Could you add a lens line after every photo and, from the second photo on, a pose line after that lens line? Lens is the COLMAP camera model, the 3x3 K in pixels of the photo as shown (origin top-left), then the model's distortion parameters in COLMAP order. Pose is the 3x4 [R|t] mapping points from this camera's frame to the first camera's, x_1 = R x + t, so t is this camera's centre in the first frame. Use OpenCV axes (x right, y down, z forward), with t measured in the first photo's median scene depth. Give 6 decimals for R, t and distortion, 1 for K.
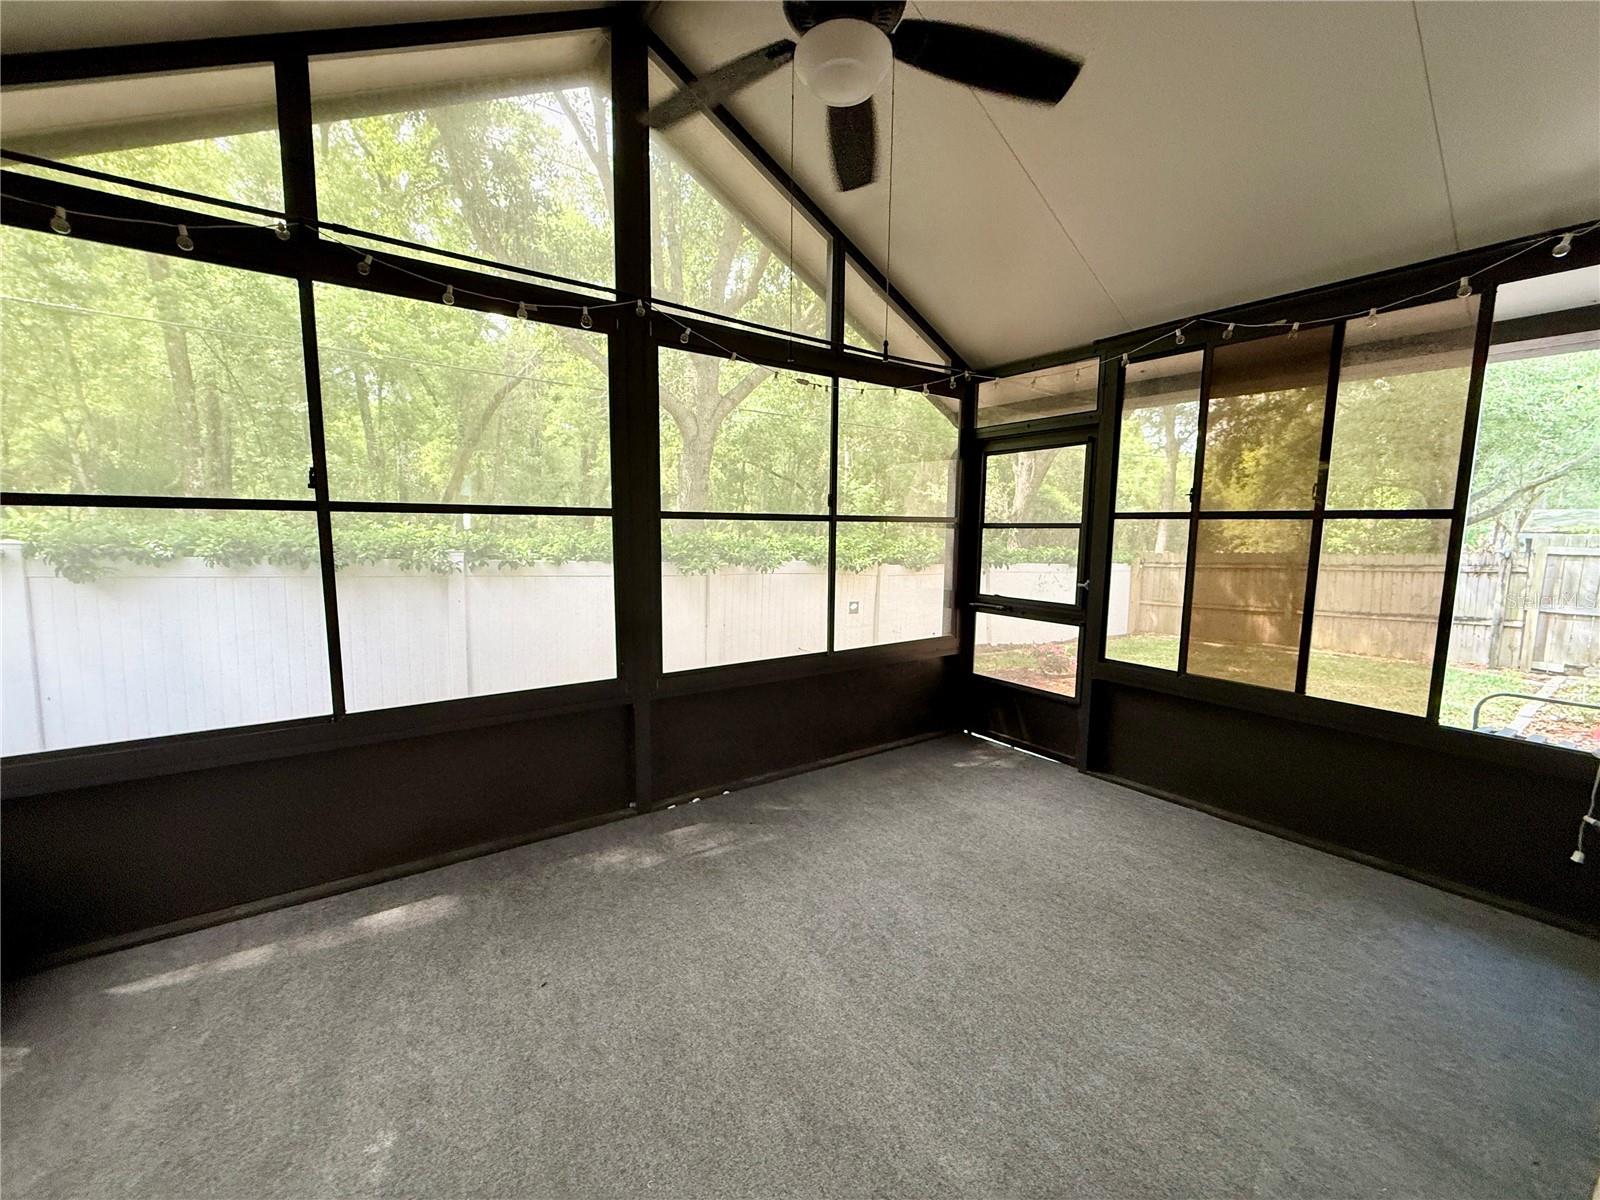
lens RADIAL K [[637.5, 0, 799.3], [0, 637.5, 602.5], [0, 0, 1]] dist [0.002472, -0.000914]
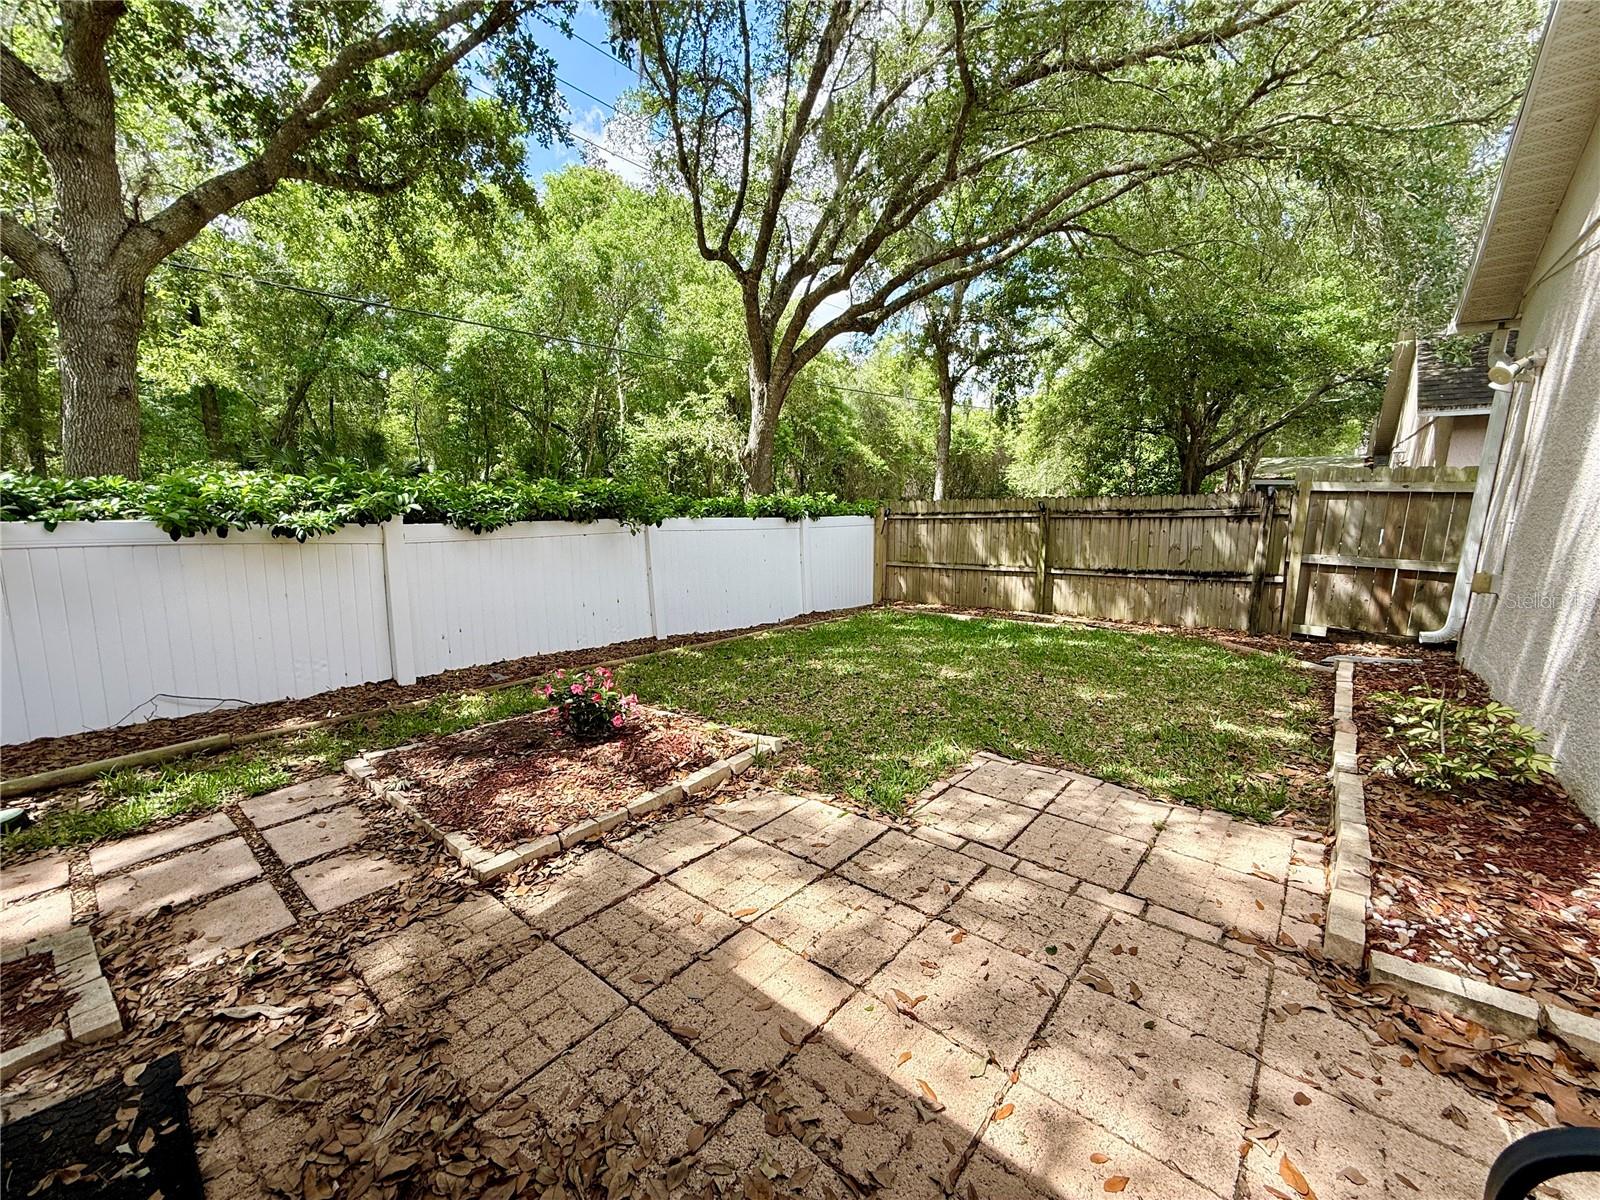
lens RADIAL K [[637.5, 0, 800.0], [0, 637.5, 599.3], [0, 0, 1]] dist [0.002472, -0.000914]
pose [[0.969087, -0.051710, 0.241239, 0.341471], [0.037634, 0.997329, 0.062599, -0.015115], [-0.243831, -0.051585, 0.968445, 0.364738]]
